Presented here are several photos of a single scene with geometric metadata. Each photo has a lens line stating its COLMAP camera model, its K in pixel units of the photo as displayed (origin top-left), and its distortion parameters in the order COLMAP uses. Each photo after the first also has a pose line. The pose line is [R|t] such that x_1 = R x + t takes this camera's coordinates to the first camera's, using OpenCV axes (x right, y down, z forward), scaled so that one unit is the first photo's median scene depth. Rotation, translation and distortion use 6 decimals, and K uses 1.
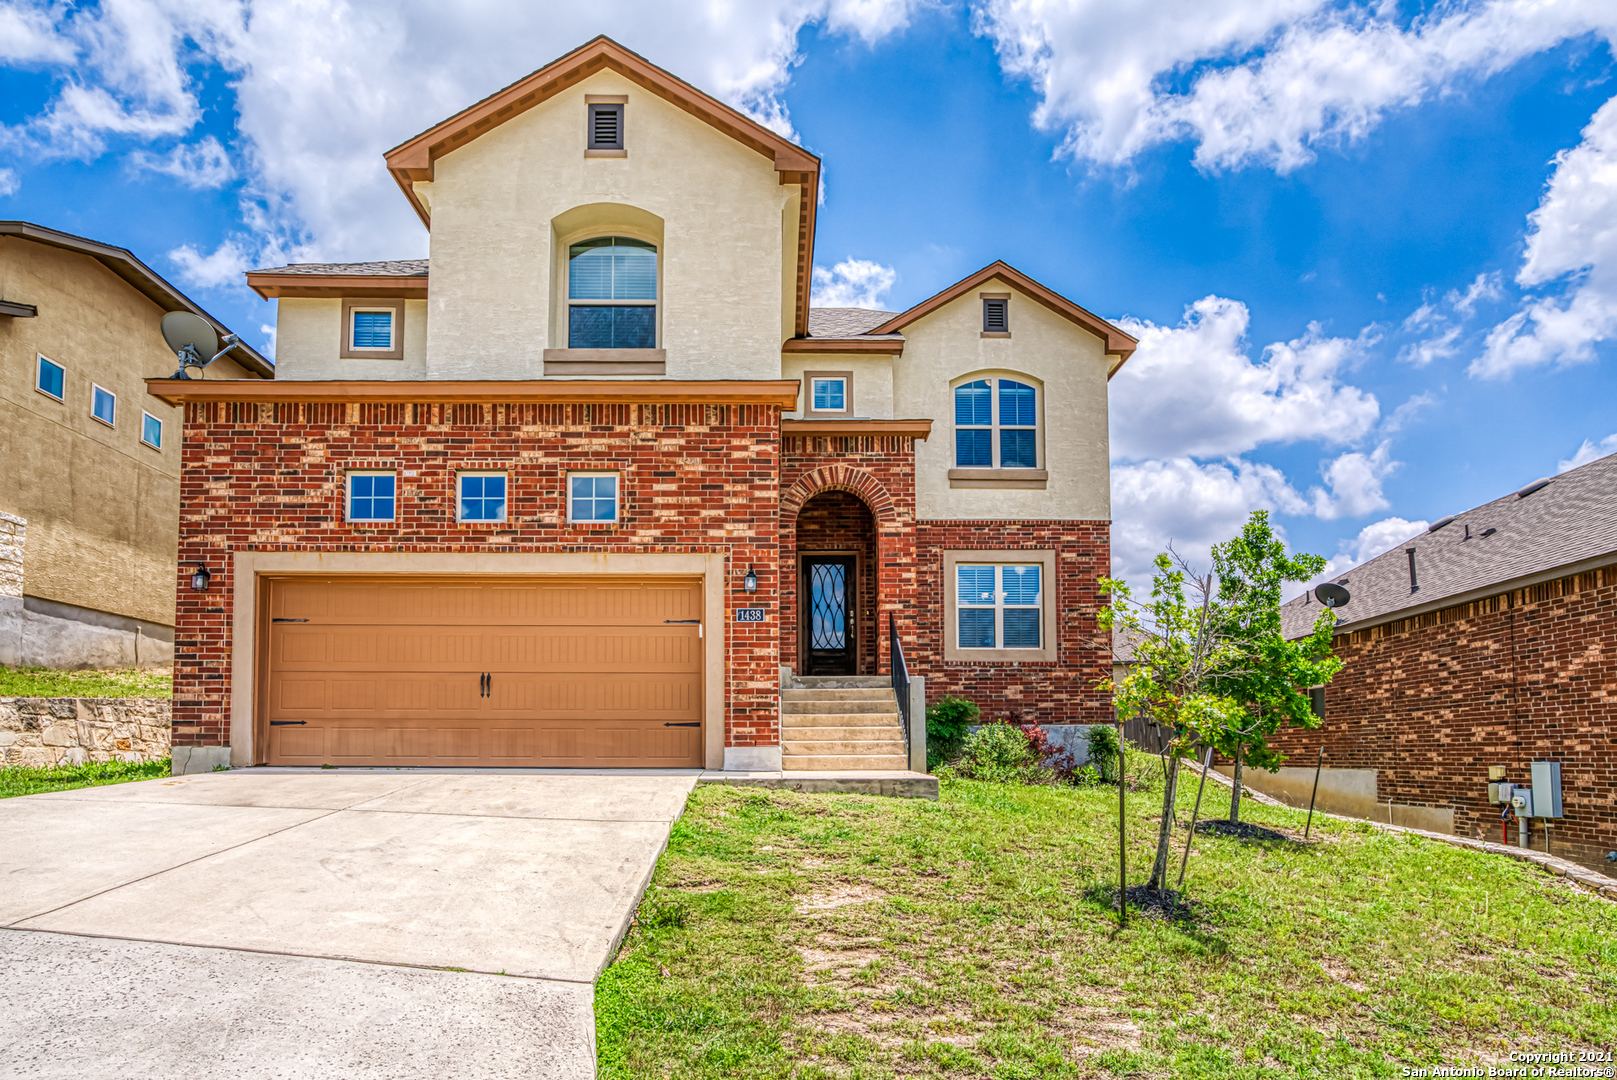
lens RADIAL K [[1018.1, 0, 831.1], [0, 1018.1, 622.5], [0, 0, 1]] dist [-0.025846, 0.021248]
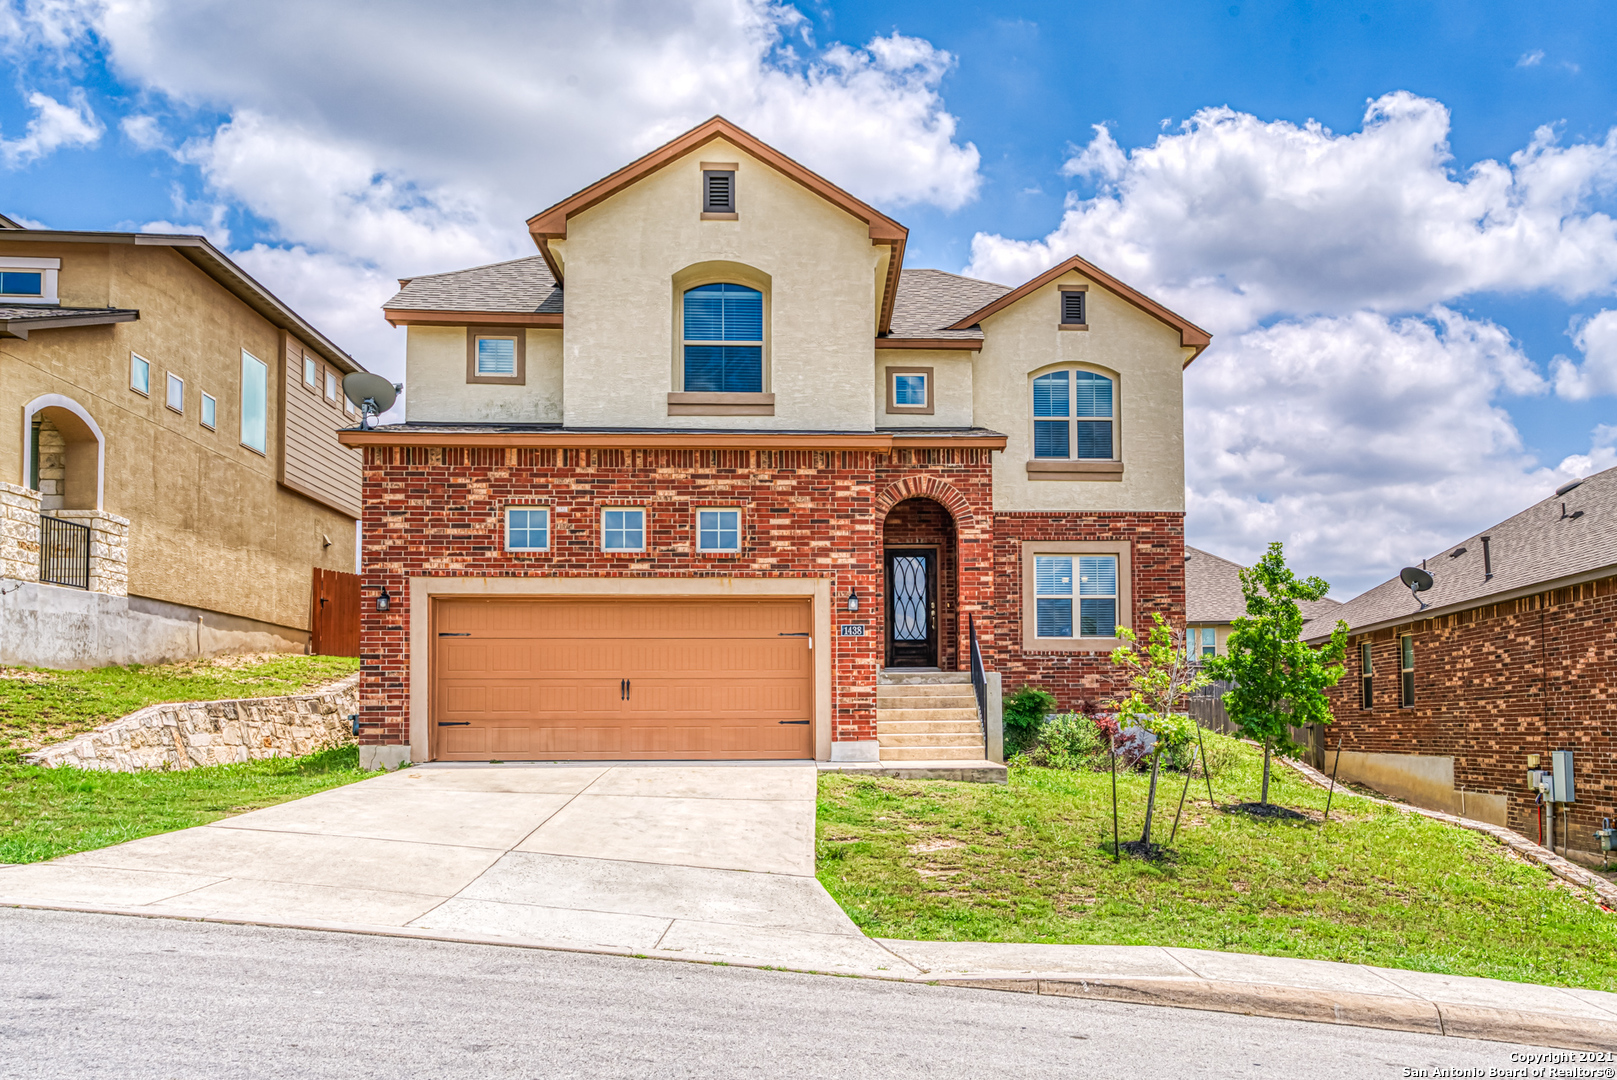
lens RADIAL K [[1343.8, 0, 929.3], [0, 1343.8, 502.6], [0, 0, 1]] dist [0.035111, -0.017833]
pose [[0.999659, -0.000035, 0.026107, -0.022684], [0.001069, 0.999215, -0.039591, -0.070797], [-0.026086, 0.039605, 0.998875, -0.439774]]
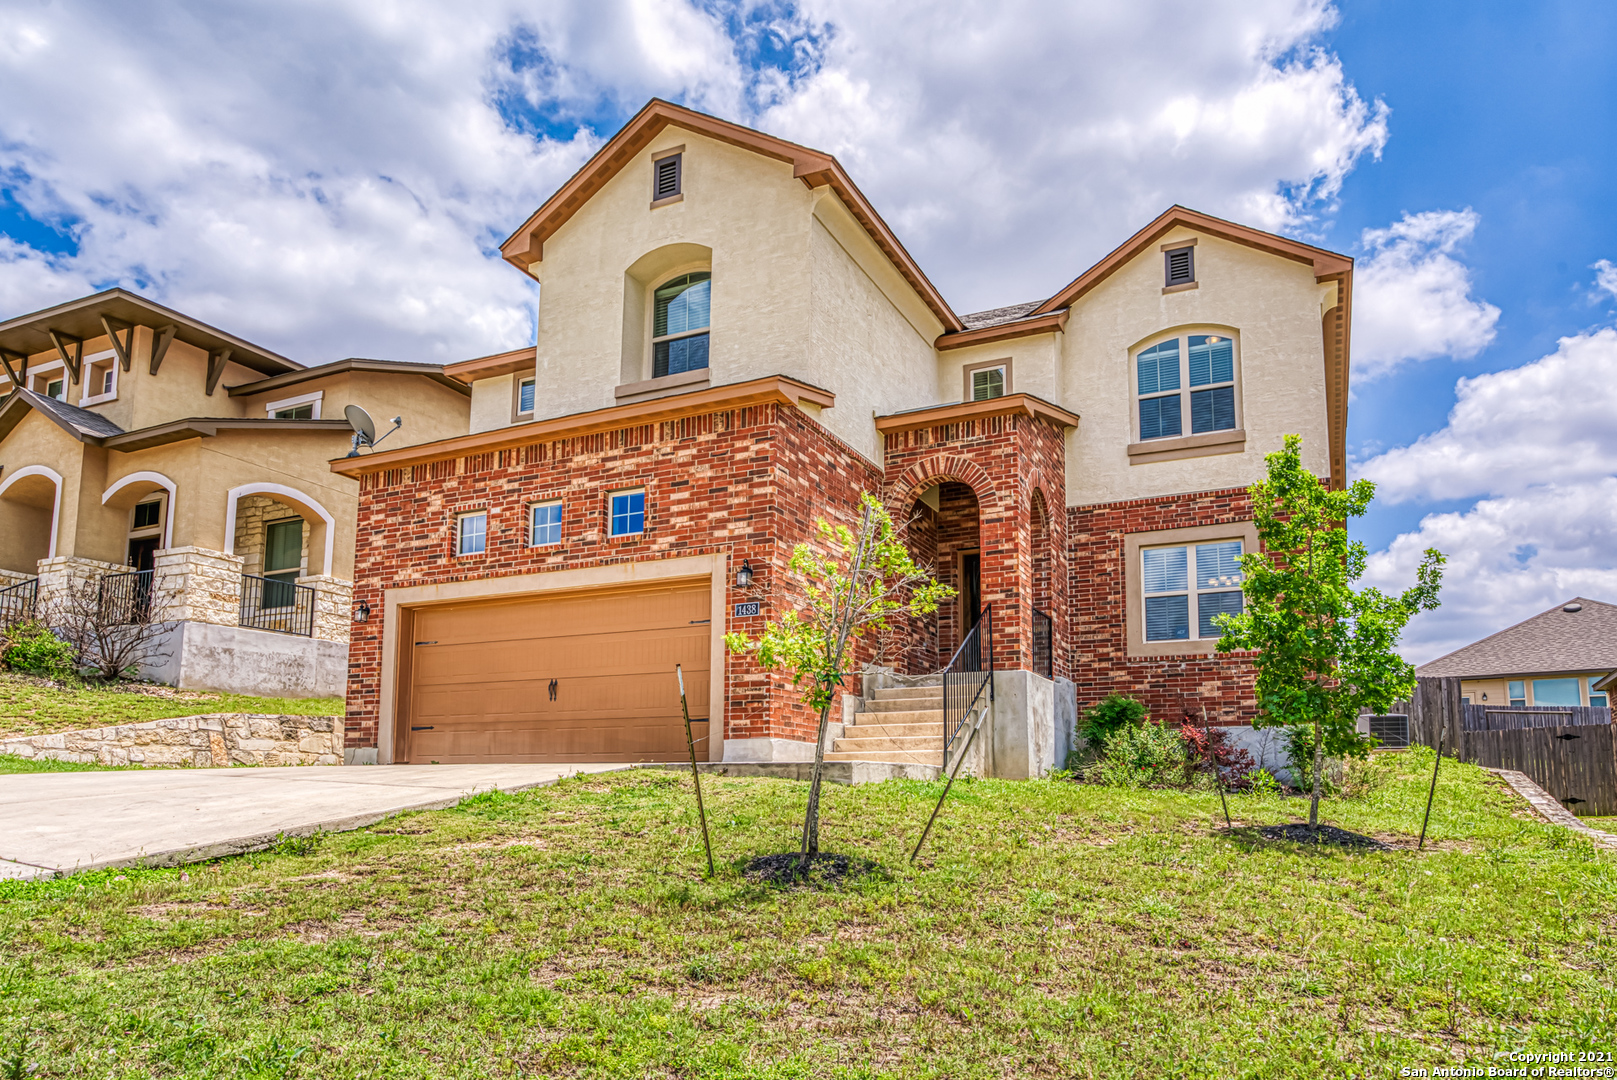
lens RADIAL K [[1049.0, 0, 806.2], [0, 1049.0, 599.2], [0, 0, 1]] dist [-0.018606, 0.003163]
pose [[0.895801, -0.078238, -0.437514, 0.323588], [0.053313, 0.996192, -0.068987, 0.043196], [0.441245, 0.038473, 0.896561, 0.063165]]
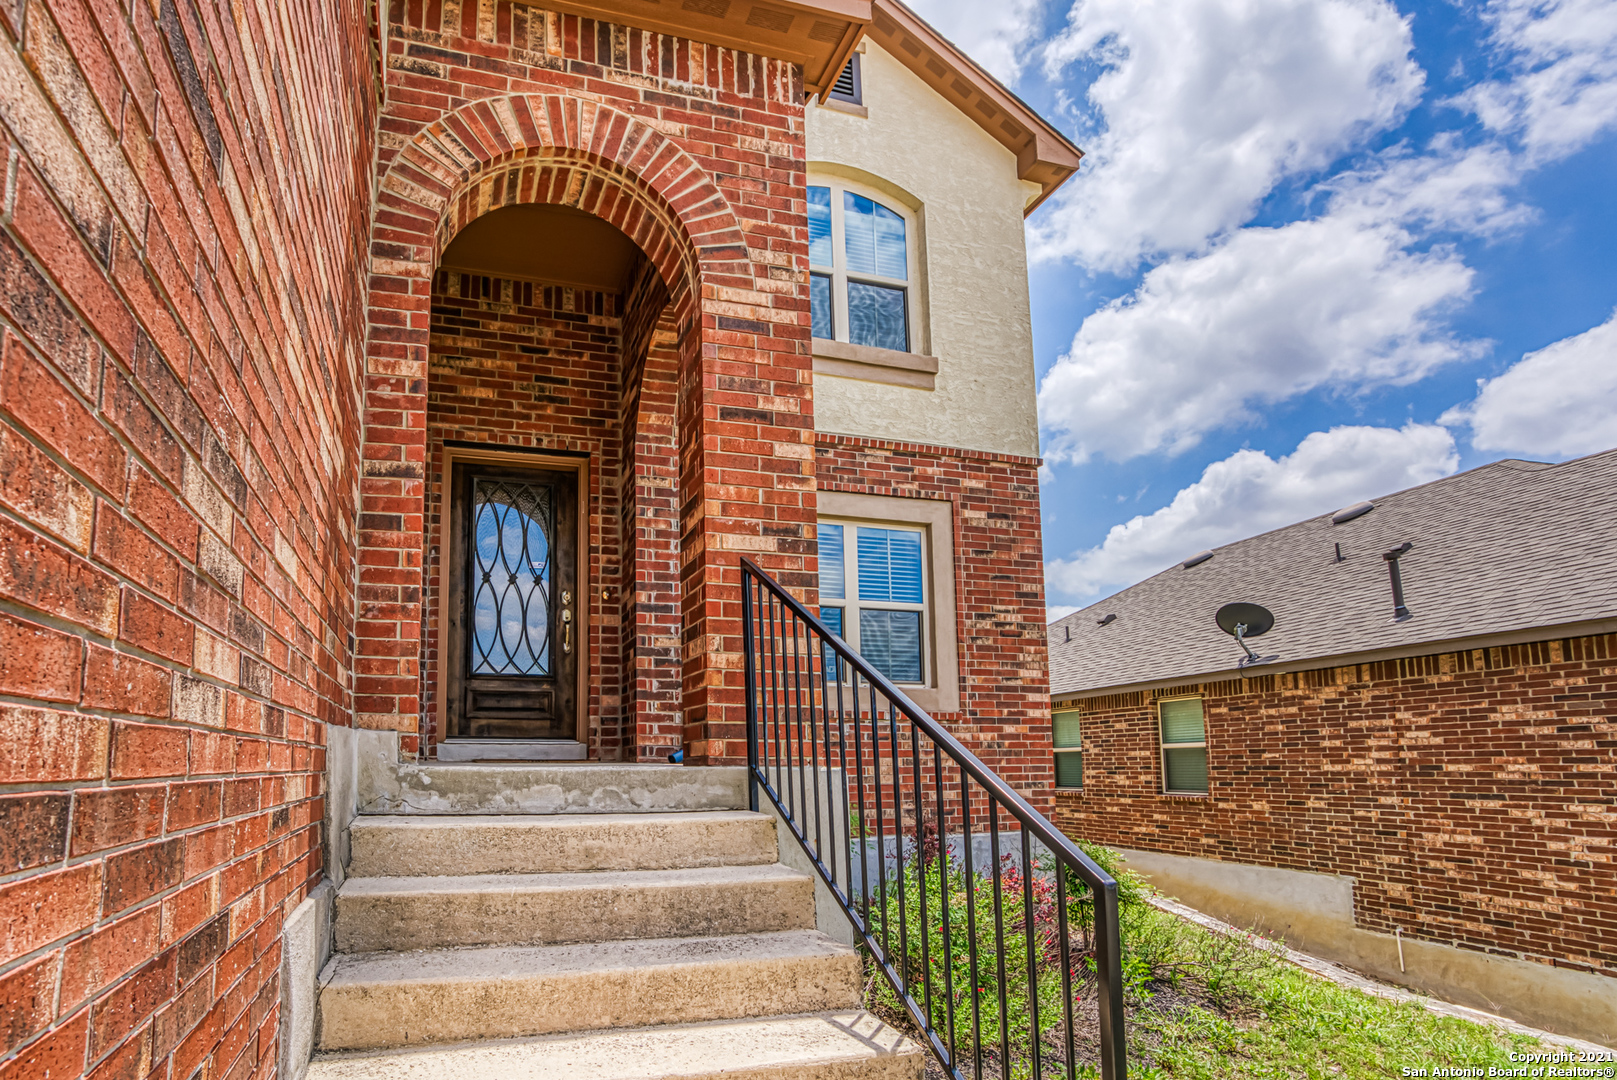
lens RADIAL K [[869.9, 0, 743.1], [0, 869.9, 687.7], [0, 0, 1]] dist [-0.031130, -0.000873]
pose [[0.958066, 0.022462, 0.285666, -0.016041], [-0.031274, 0.999164, 0.026323, 0.021766], [-0.284836, -0.034153, 0.957968, 0.737171]]
